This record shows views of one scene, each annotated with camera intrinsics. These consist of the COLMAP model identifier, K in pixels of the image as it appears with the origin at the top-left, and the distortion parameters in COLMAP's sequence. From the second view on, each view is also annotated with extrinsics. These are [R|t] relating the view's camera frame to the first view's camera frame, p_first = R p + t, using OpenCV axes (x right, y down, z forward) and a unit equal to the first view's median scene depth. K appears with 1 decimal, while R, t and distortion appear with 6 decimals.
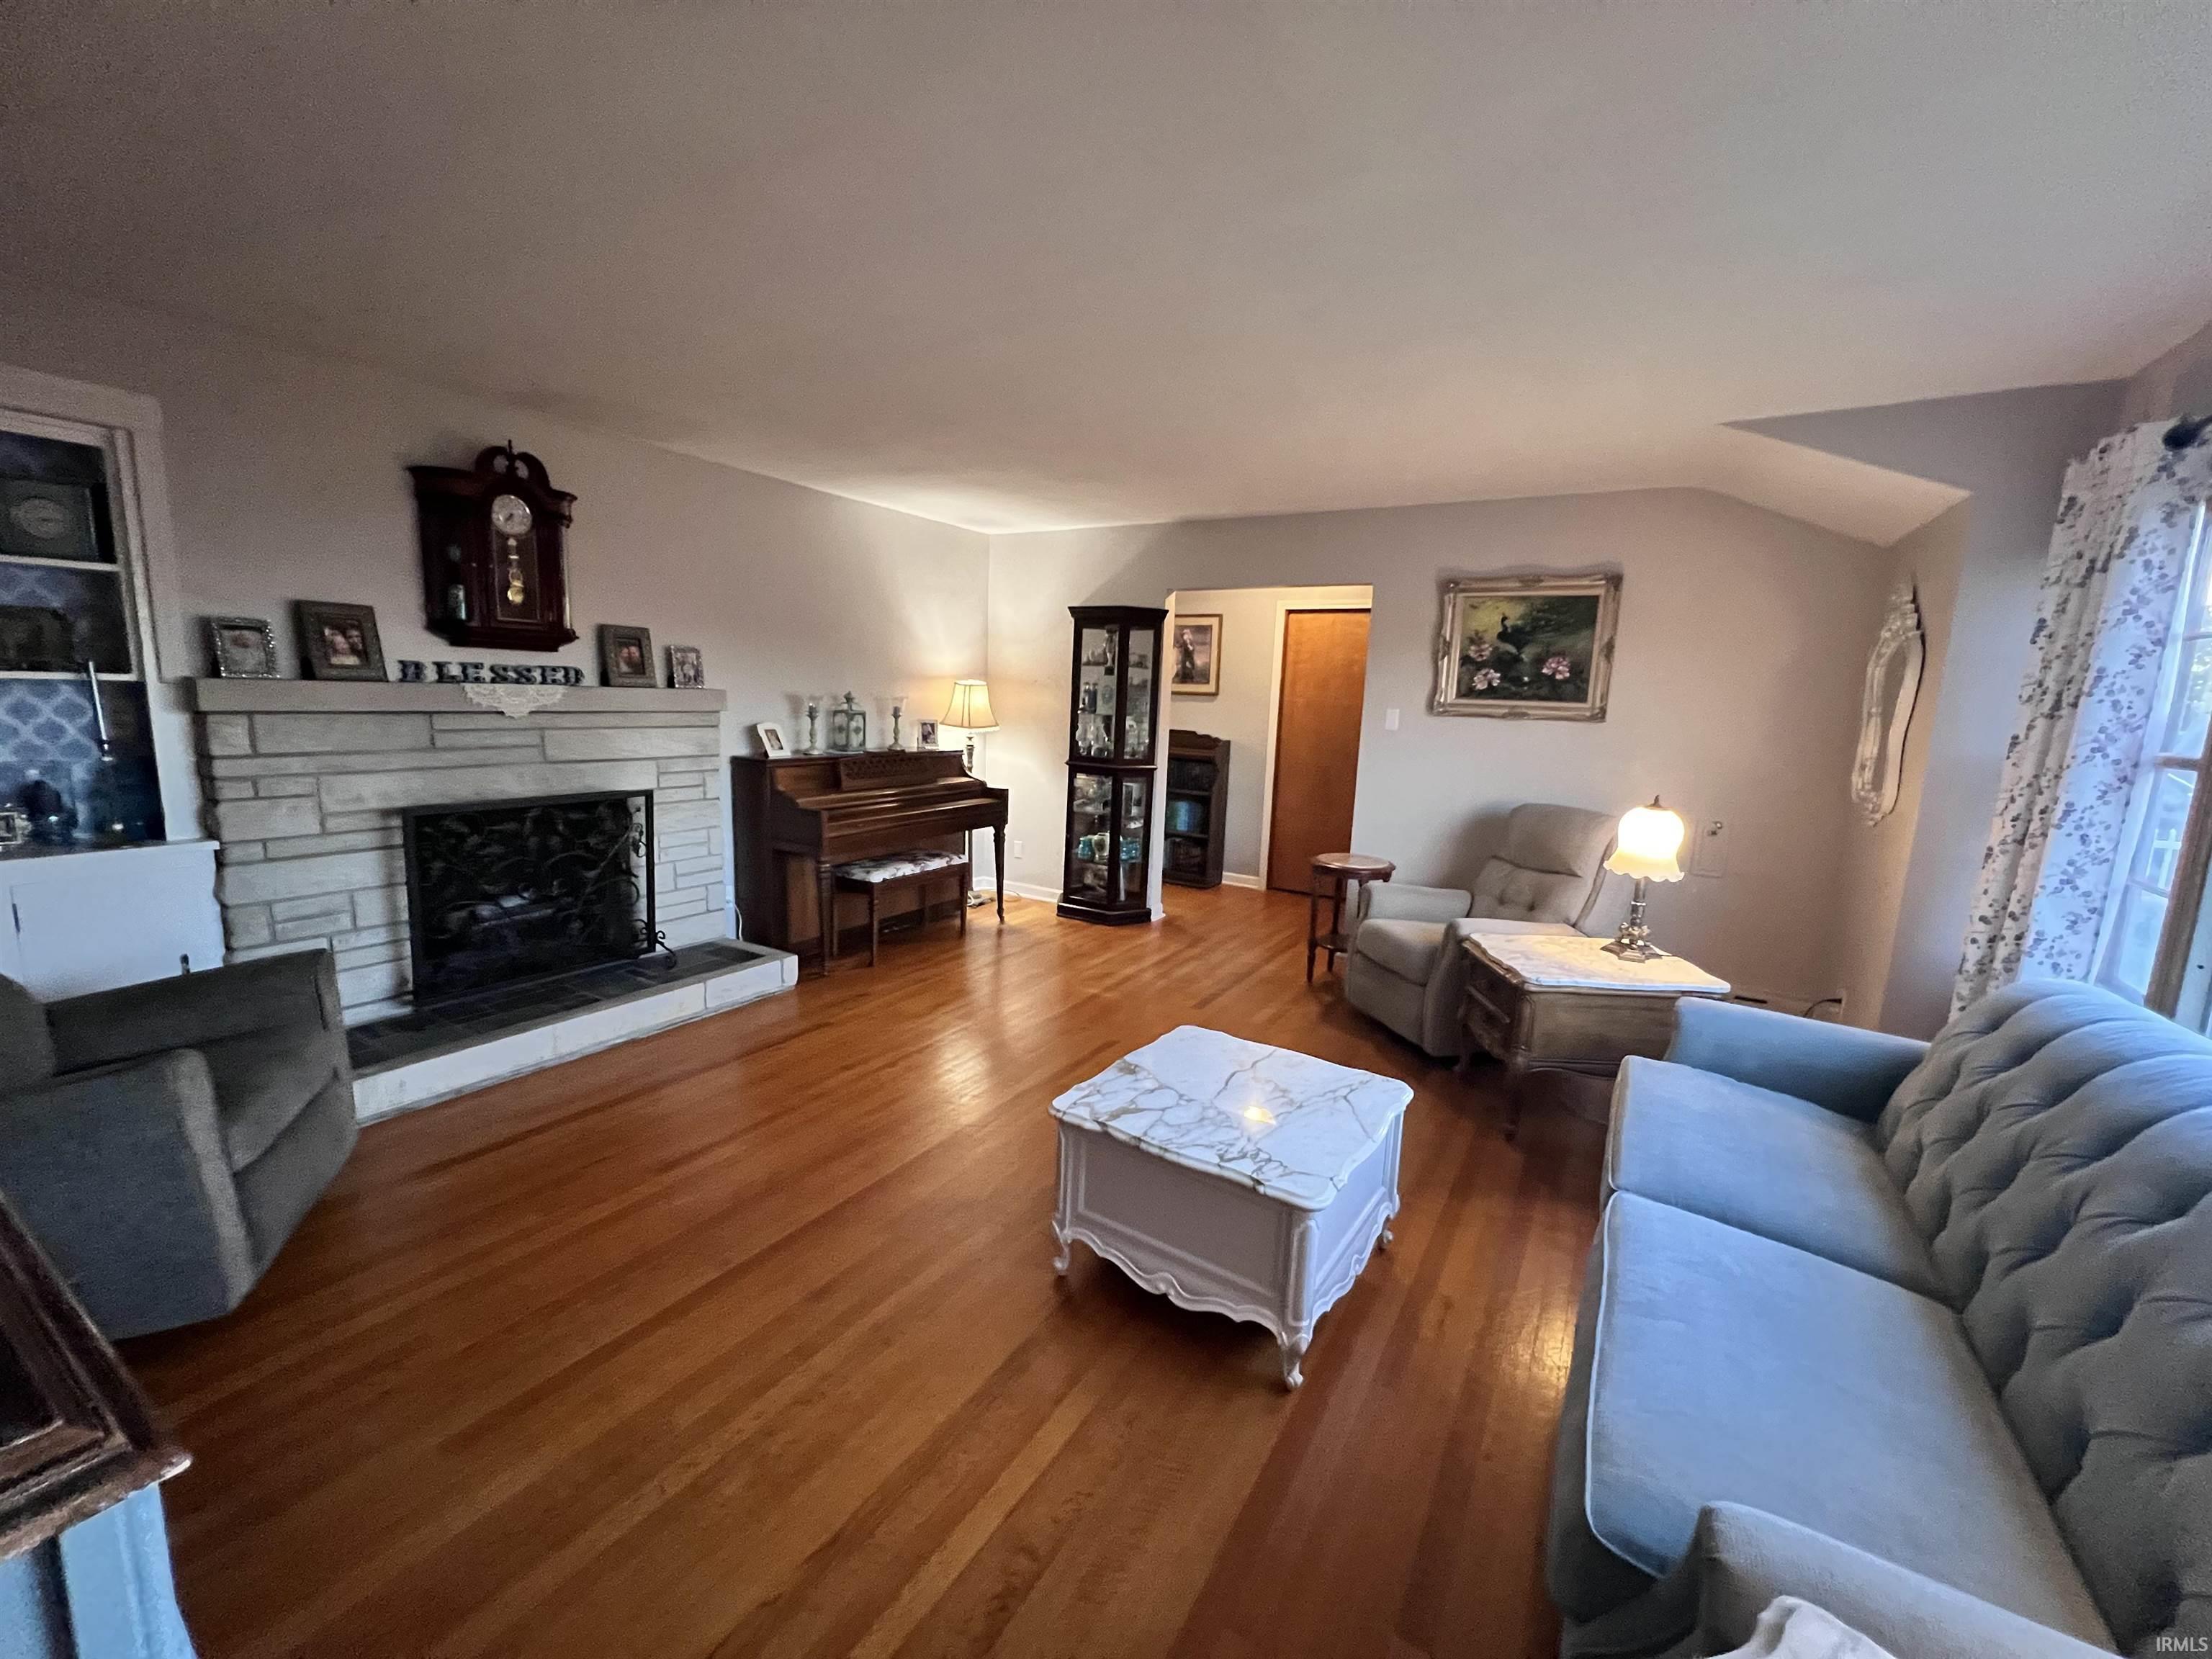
lens RADIAL K [[891.3, 0, 1104.8], [0, 891.3, 831.6], [0, 0, 1]] dist [-0.002524, 0.000332]
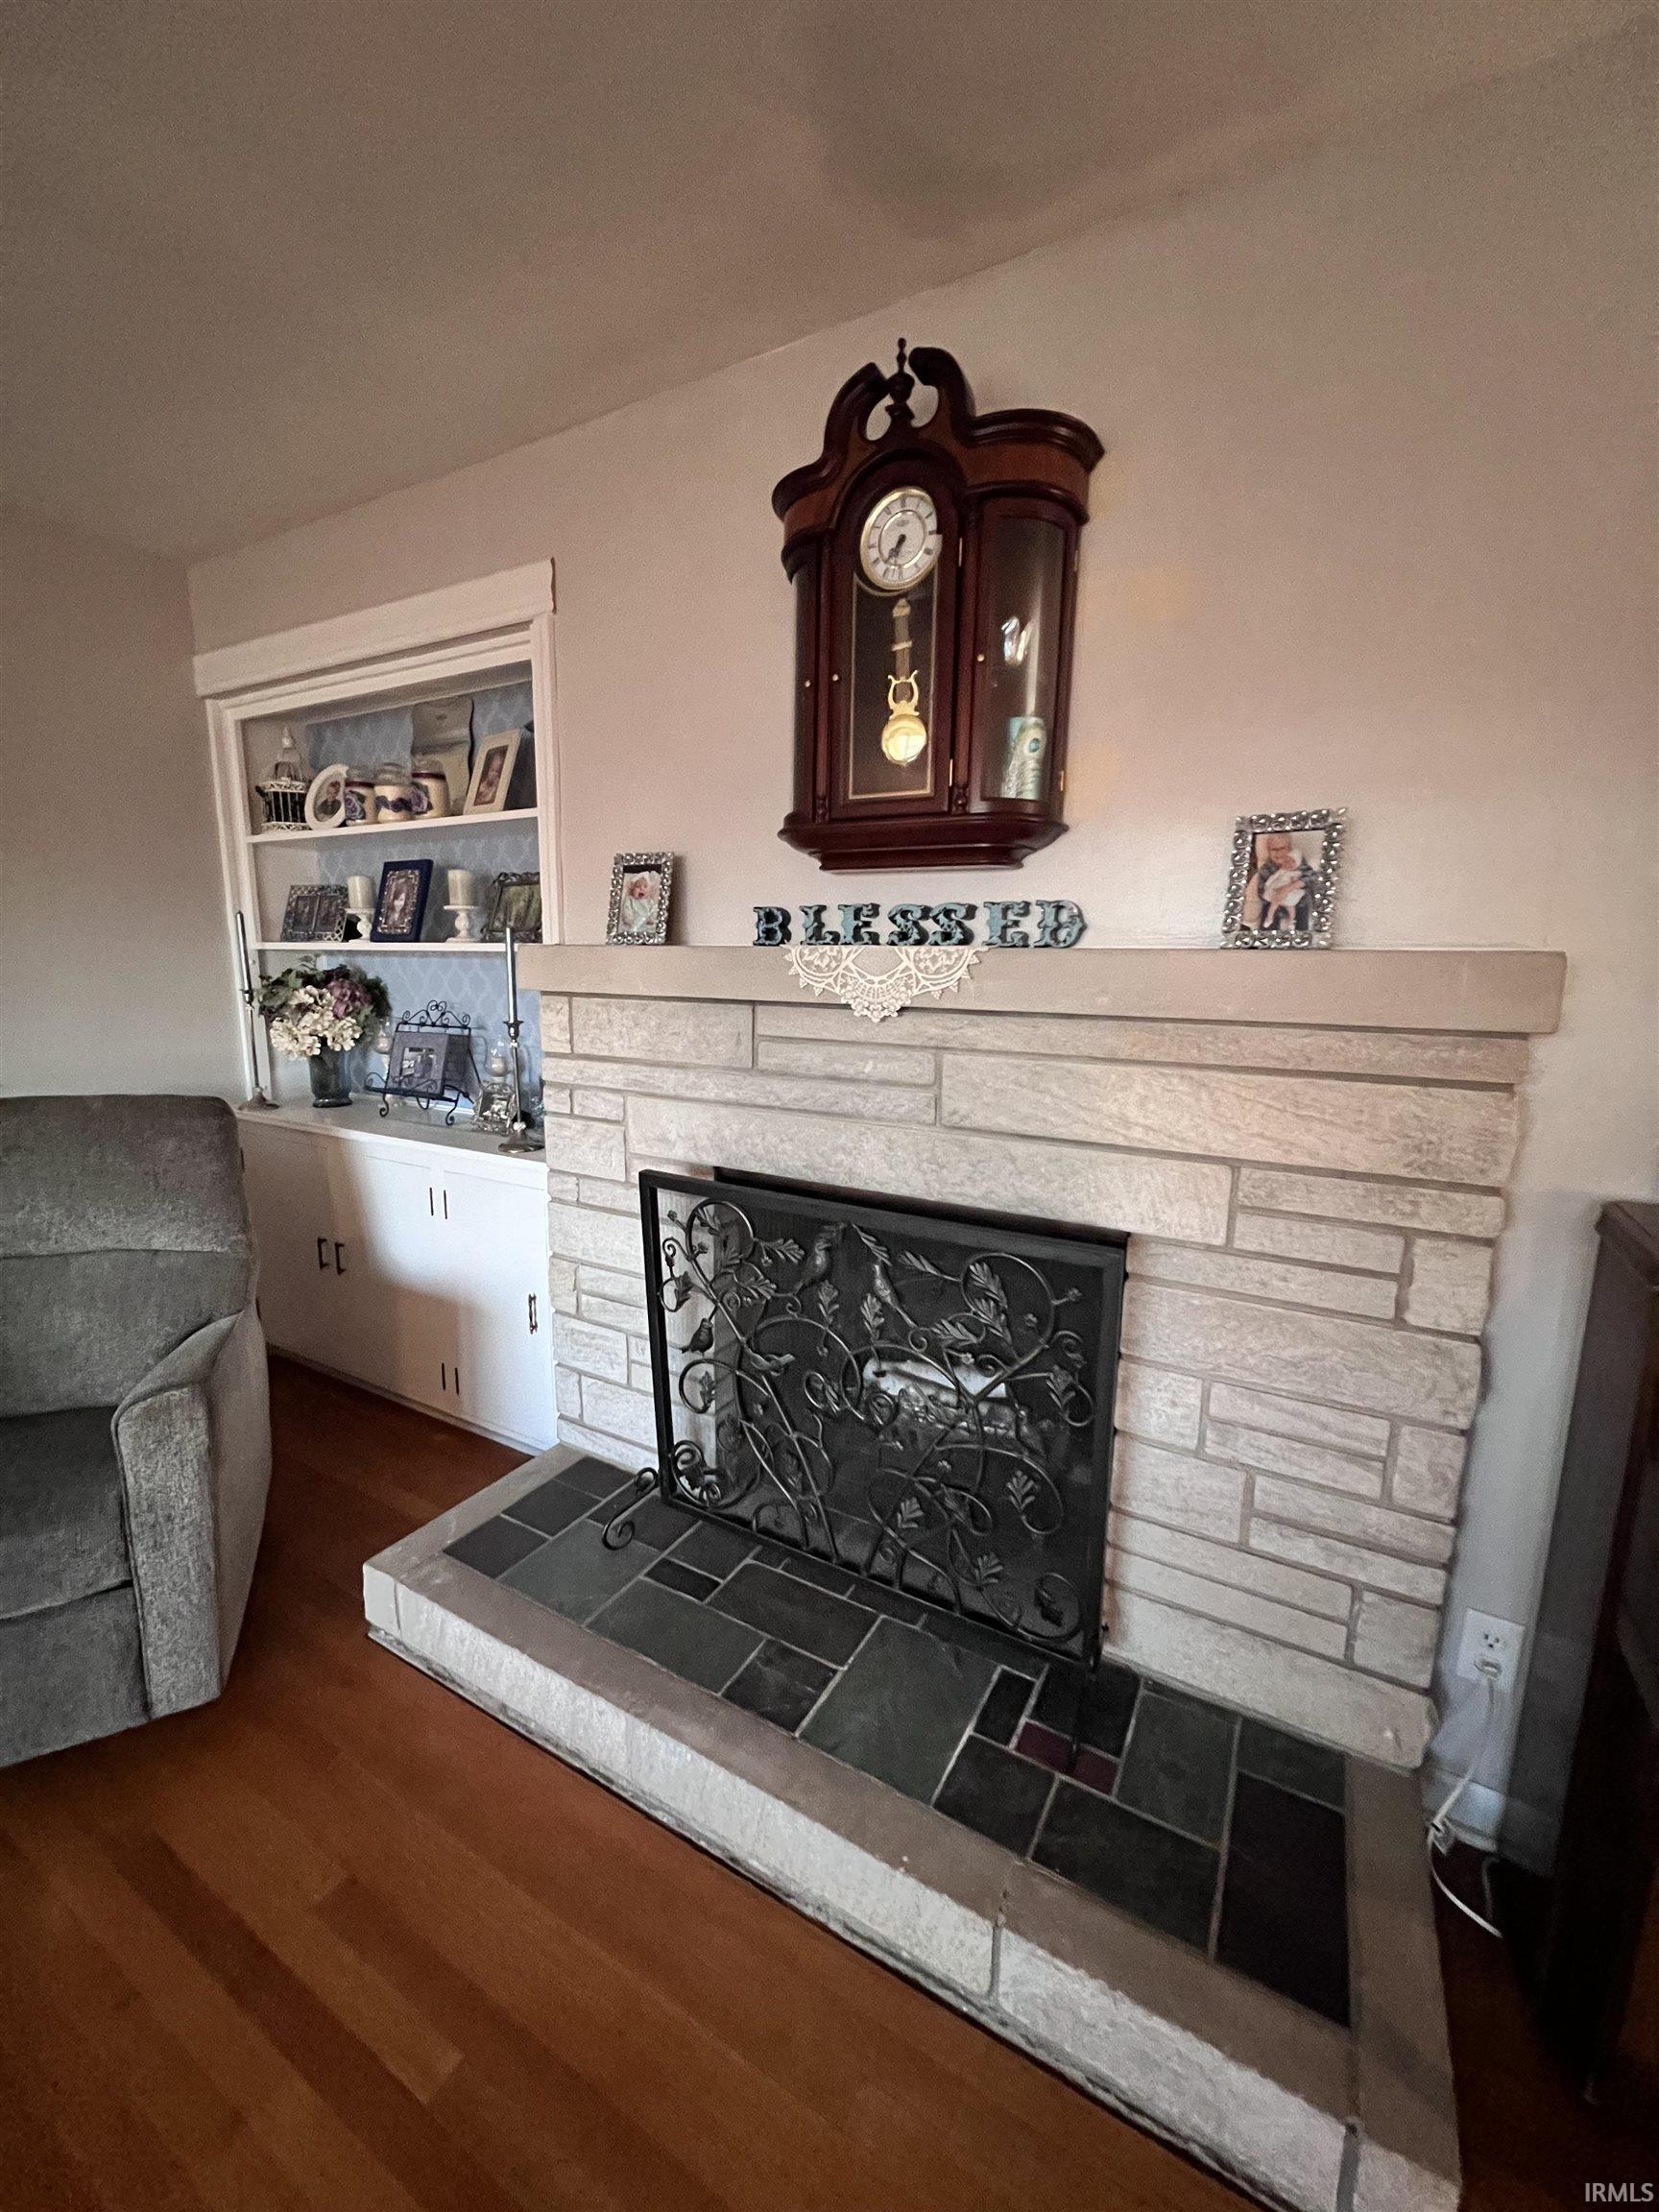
lens RADIAL K [[891.3, 0, 836.1], [0, 891.3, 1100.8], [0, 0, 1]] dist [-0.002524, 0.000332]
pose [[0.032670, 0.137659, -0.989941, -0.213784], [-0.161937, 0.978111, 0.130670, -0.146229], [0.986260, 0.156039, 0.054247, 0.979454]]
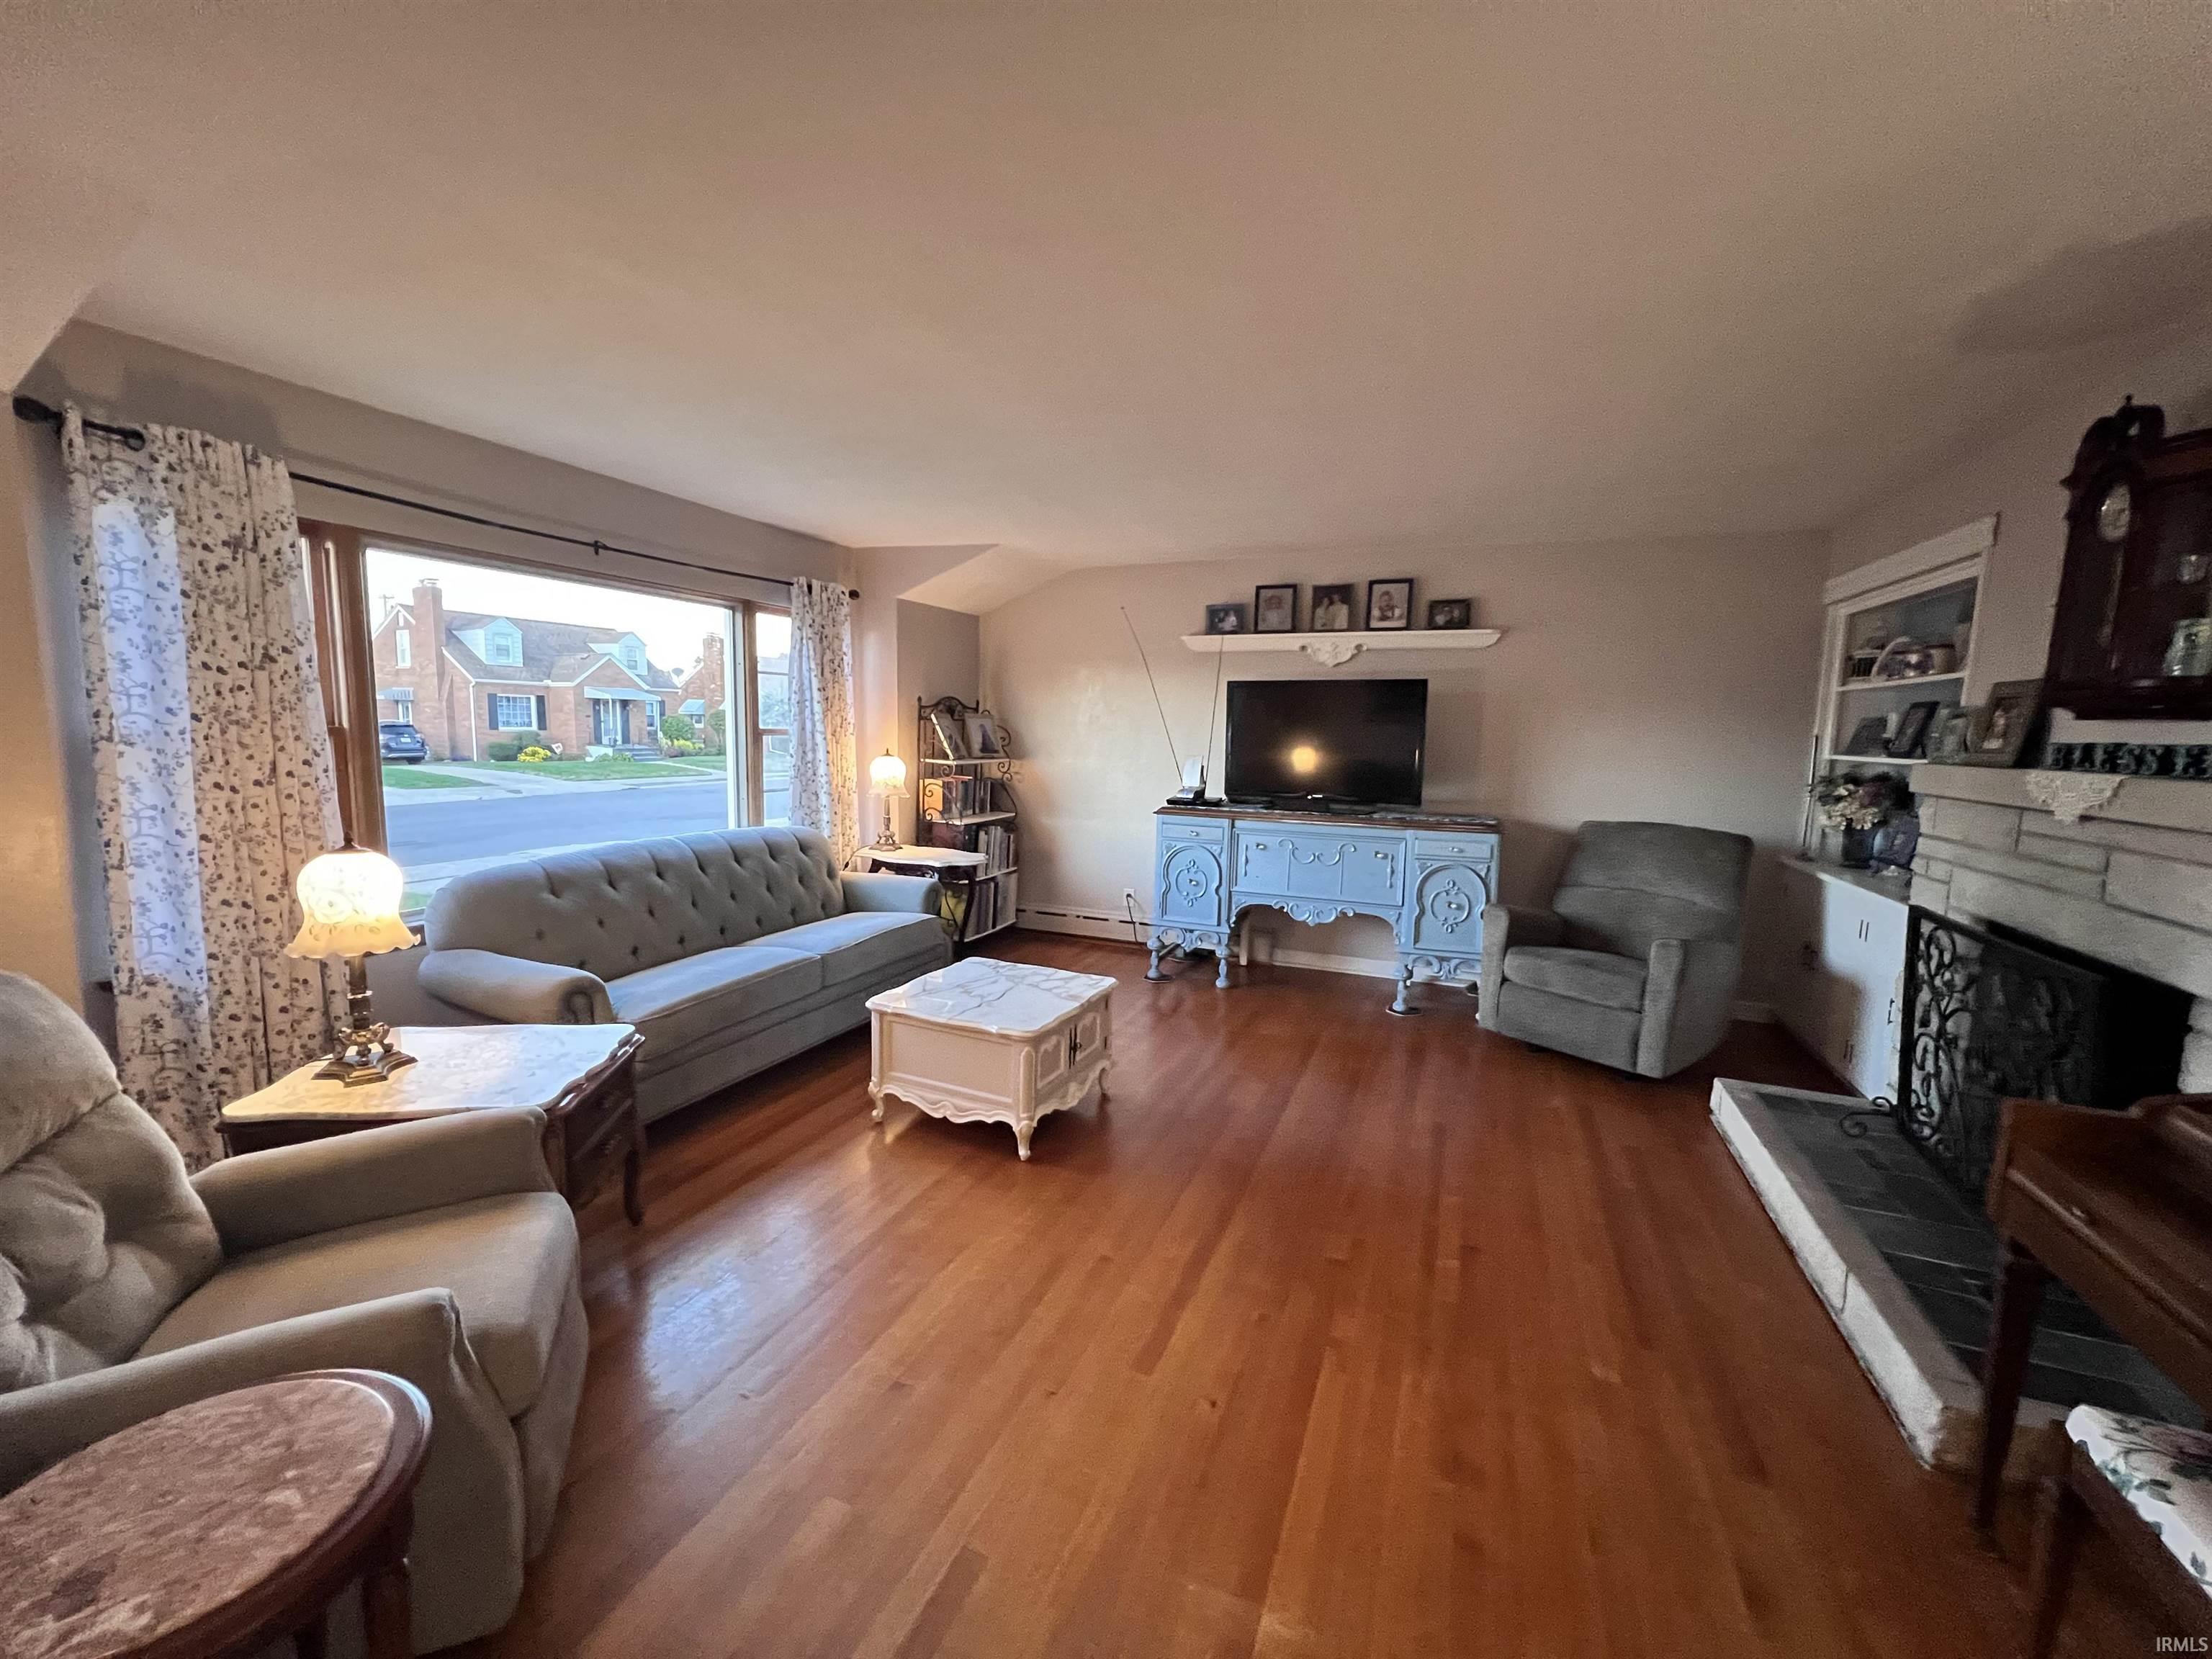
lens RADIAL K [[883.1, 0, 1106.5], [0, 883.1, 817.5], [0, 0, 1]] dist [0.000469, -0.000167]
pose [[-0.985649, -0.043733, -0.163046, 0.145709], [-0.085080, 0.962913, 0.256048, -0.243002], [0.145802, 0.266245, -0.952814, 1.543714]]
